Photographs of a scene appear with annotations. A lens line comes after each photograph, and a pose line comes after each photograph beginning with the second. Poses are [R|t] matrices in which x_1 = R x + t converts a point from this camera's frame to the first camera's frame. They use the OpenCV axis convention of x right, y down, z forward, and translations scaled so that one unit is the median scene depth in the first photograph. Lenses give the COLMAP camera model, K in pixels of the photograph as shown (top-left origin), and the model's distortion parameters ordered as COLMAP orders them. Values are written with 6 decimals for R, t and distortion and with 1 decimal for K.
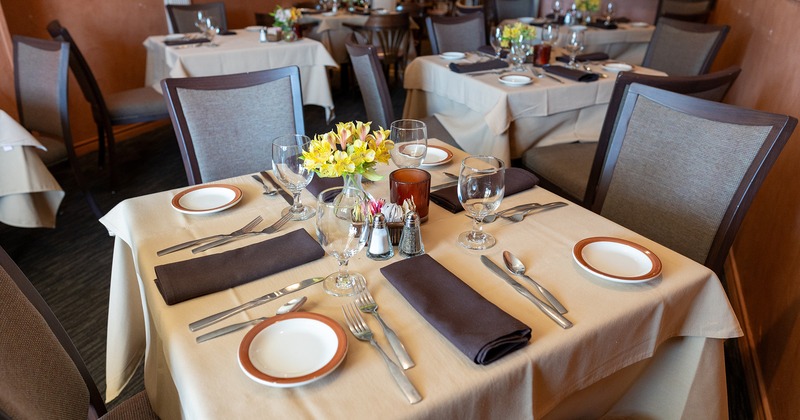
lens RADIAL K [[535.8, 0, 390.8], [0, 535.8, 212.3], [0, 0, 1]] dist [-0.001052, 0.001304]
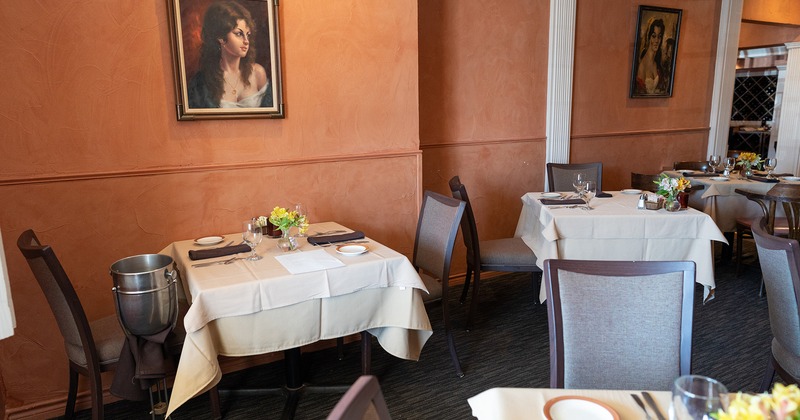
lens RADIAL K [[537.8, 0, 393.1], [0, 537.8, 212.7], [0, 0, 1]] dist [-0.002128, 0.002209]
pose [[0.806433, 0.101799, -0.582497, -0.048130], [-0.242187, 0.955521, -0.168303, -0.058090], [0.539455, 0.276798, 0.795218, 0.004527]]
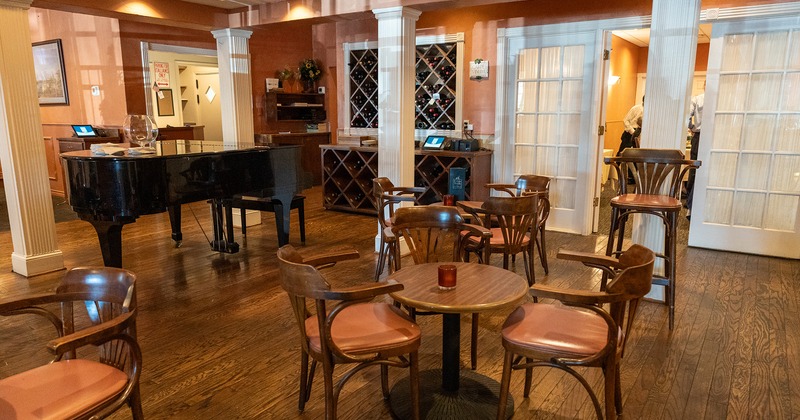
lens RADIAL K [[537.8, 0, 393.1], [0, 537.8, 212.7], [0, 0, 1]] dist [-0.002128, 0.002209]
pose [[0.983988, 0.036385, -0.174480, 0.256037], [-0.079329, 0.966036, -0.245928, -1.542292], [0.159606, 0.255832, 0.953455, 3.275791]]
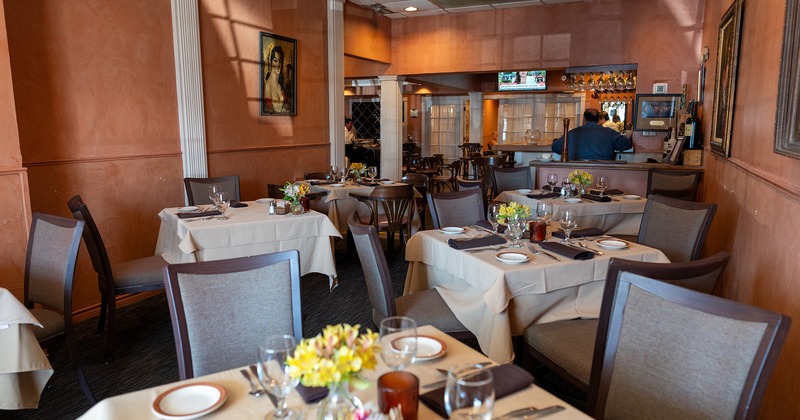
lens RADIAL K [[537.8, 0, 393.1], [0, 537.8, 212.7], [0, 0, 1]] dist [-0.002128, 0.002209]
pose [[0.999920, 0.004093, -0.011977, 0.016069], [-0.007288, 0.959851, -0.280416, -0.037711], [0.010349, 0.280481, 0.959804, -0.010286]]
